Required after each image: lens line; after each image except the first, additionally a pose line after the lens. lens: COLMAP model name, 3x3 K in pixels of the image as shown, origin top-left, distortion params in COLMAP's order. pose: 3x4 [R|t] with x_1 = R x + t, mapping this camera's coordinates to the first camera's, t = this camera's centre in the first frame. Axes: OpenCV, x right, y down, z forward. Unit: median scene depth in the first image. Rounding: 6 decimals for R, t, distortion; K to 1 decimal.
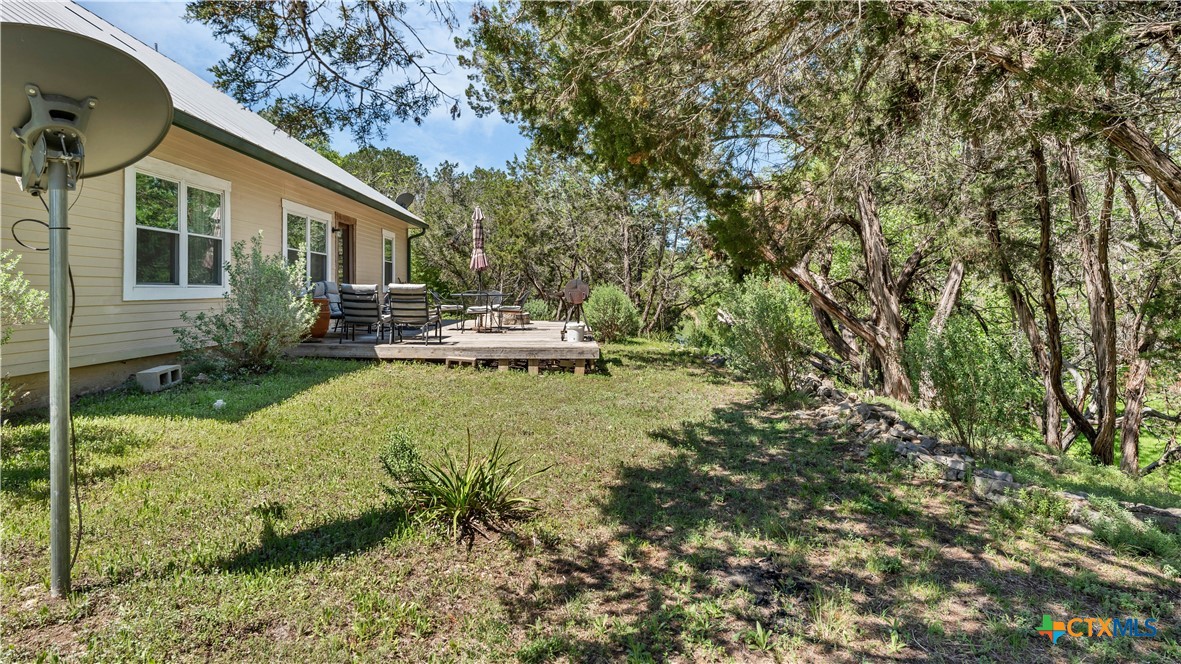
lens RADIAL K [[662.3, 0, 591.1], [0, 662.3, 292.7], [0, 0, 1]] dist [-0.000670, -0.000432]
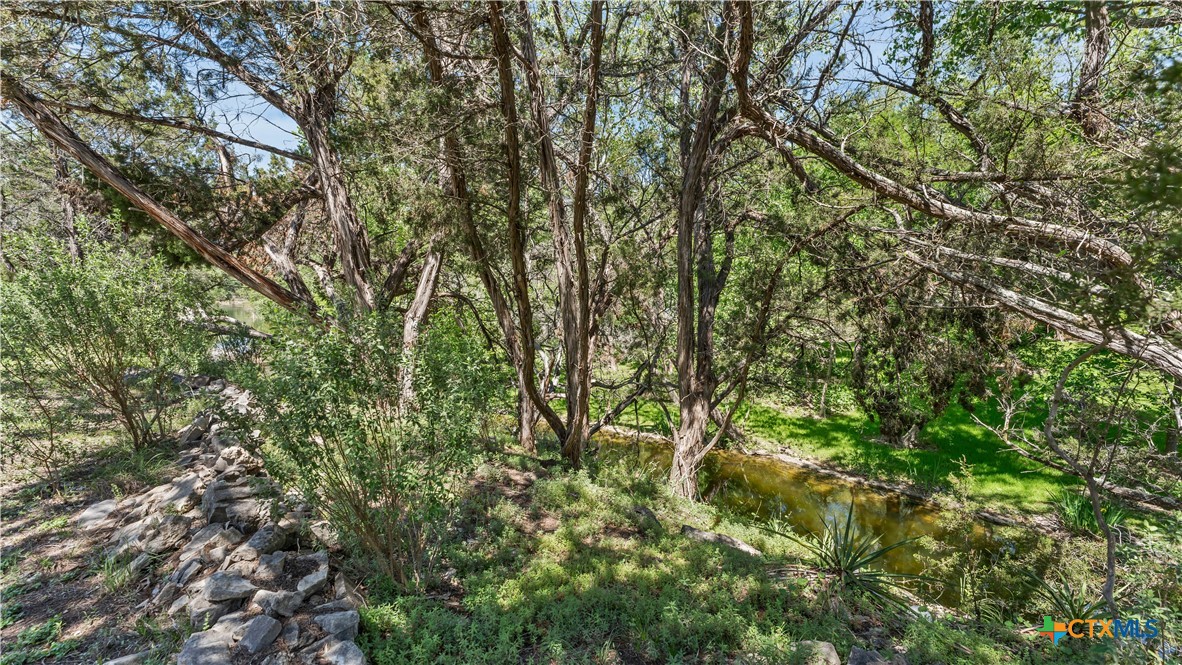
lens RADIAL K [[492.2, 0, 591.0], [0, 492.2, 332.5], [0, 0, 1]] dist [0.000783, 0.000026]
pose [[0.738698, -0.058119, 0.671526, 0.259577], [0.000392, 0.996312, 0.085798, 0.013538], [-0.674036, -0.063116, 0.735997, 0.370216]]
